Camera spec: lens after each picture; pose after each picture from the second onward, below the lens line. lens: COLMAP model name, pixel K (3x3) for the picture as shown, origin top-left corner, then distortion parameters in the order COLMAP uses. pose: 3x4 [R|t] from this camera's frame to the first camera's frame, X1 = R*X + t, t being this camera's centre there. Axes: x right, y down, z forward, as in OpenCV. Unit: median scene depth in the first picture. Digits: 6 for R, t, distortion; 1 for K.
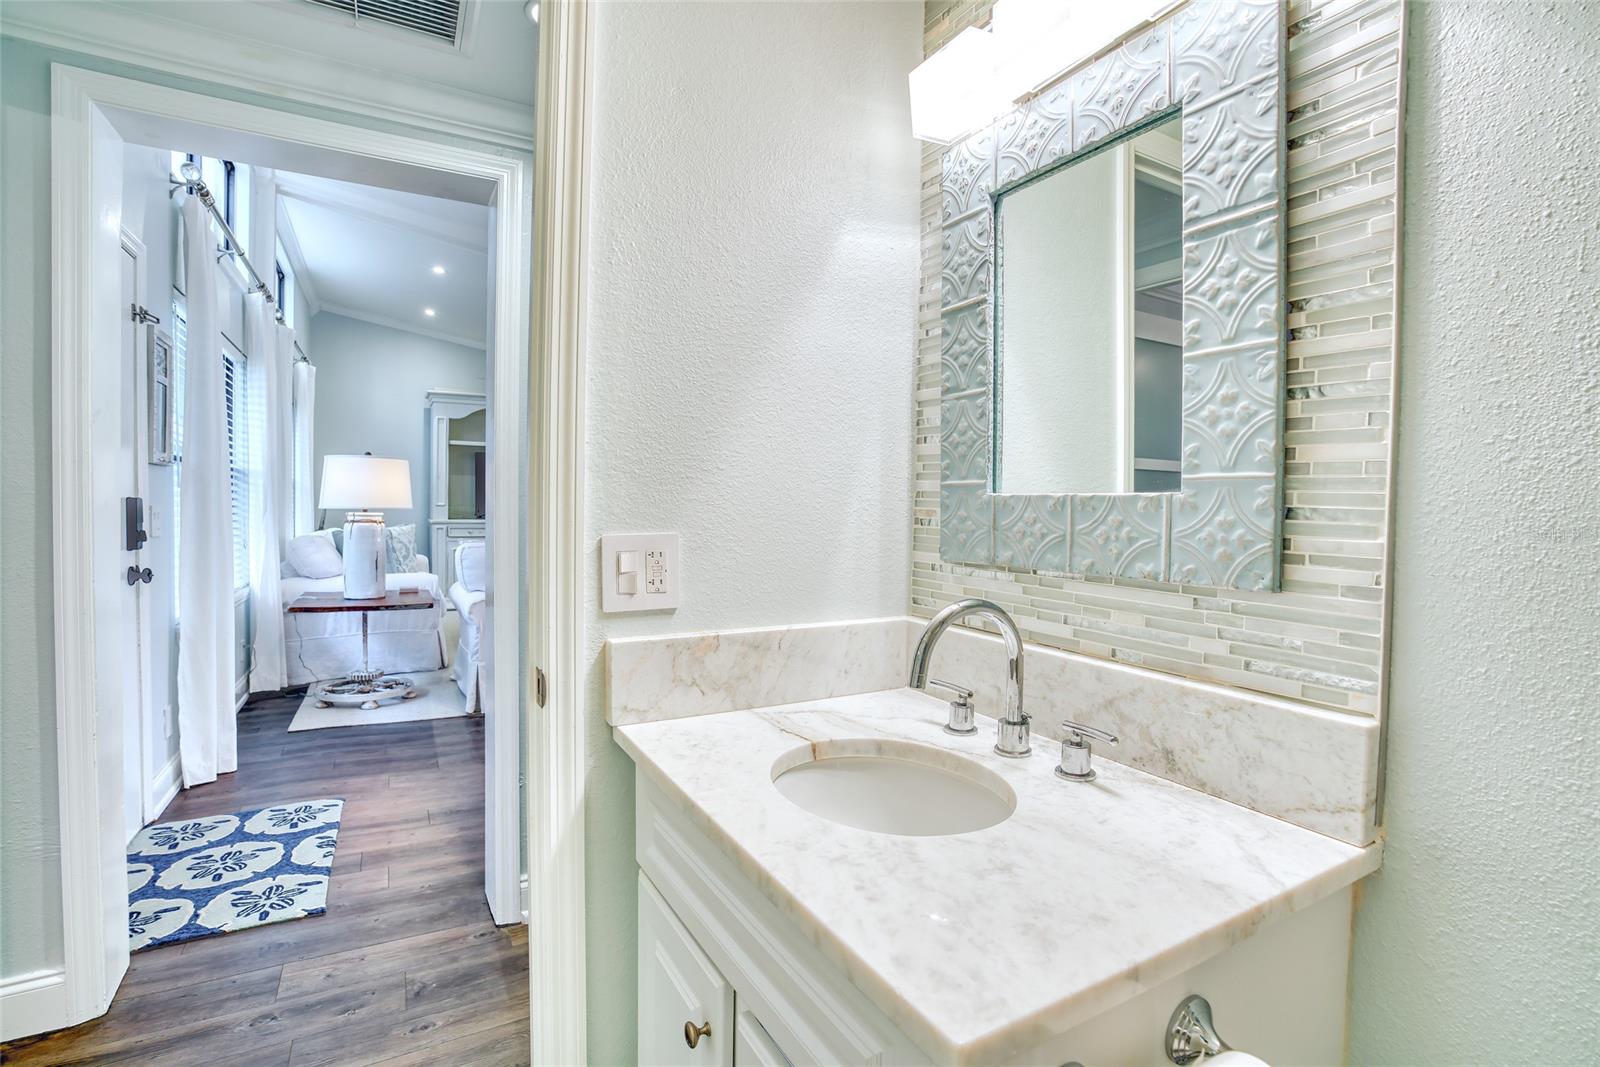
lens RADIAL K [[735.9, 0, 811.2], [0, 735.9, 513.3], [0, 0, 1]] dist [-0.060284, 0.020160]
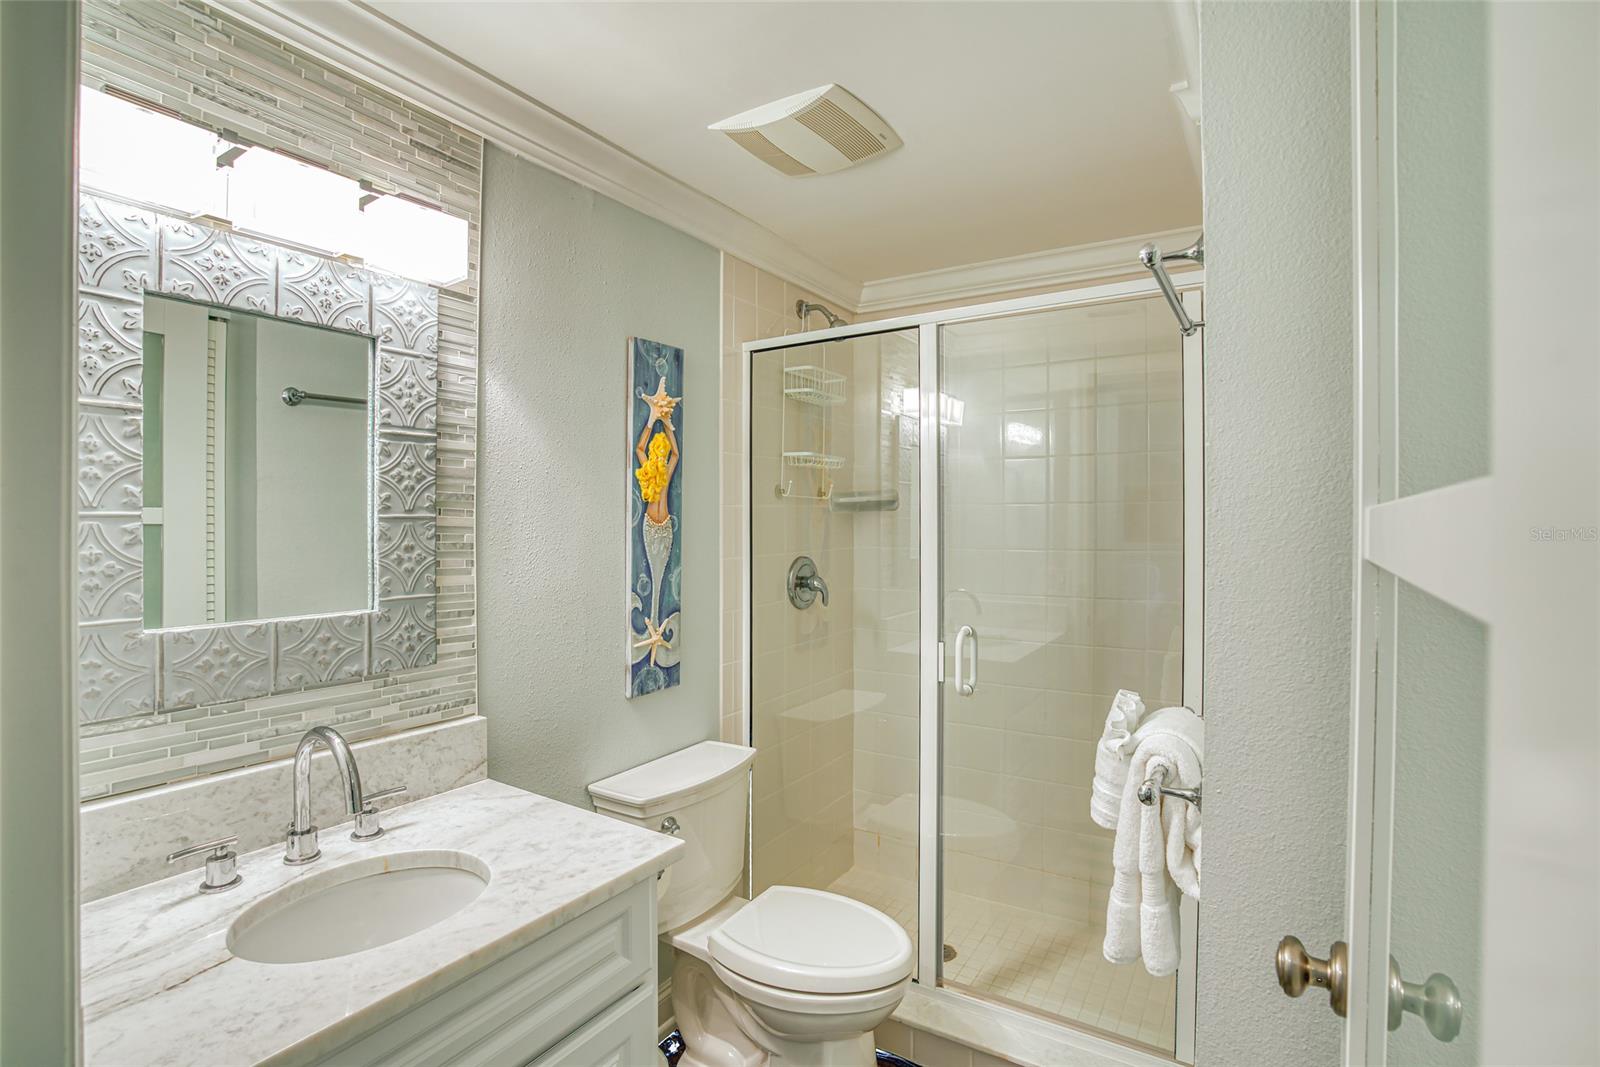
lens RADIAL K [[735.9, 0, 803.5], [0, 735.9, 524.6], [0, 0, 1]] dist [-0.060284, 0.020160]
pose [[-0.454970, -0.009439, 0.890457, -1.210684], [0.007344, 0.999870, 0.014351, -0.224861], [-0.890476, 0.013069, -0.454842, 0.943933]]
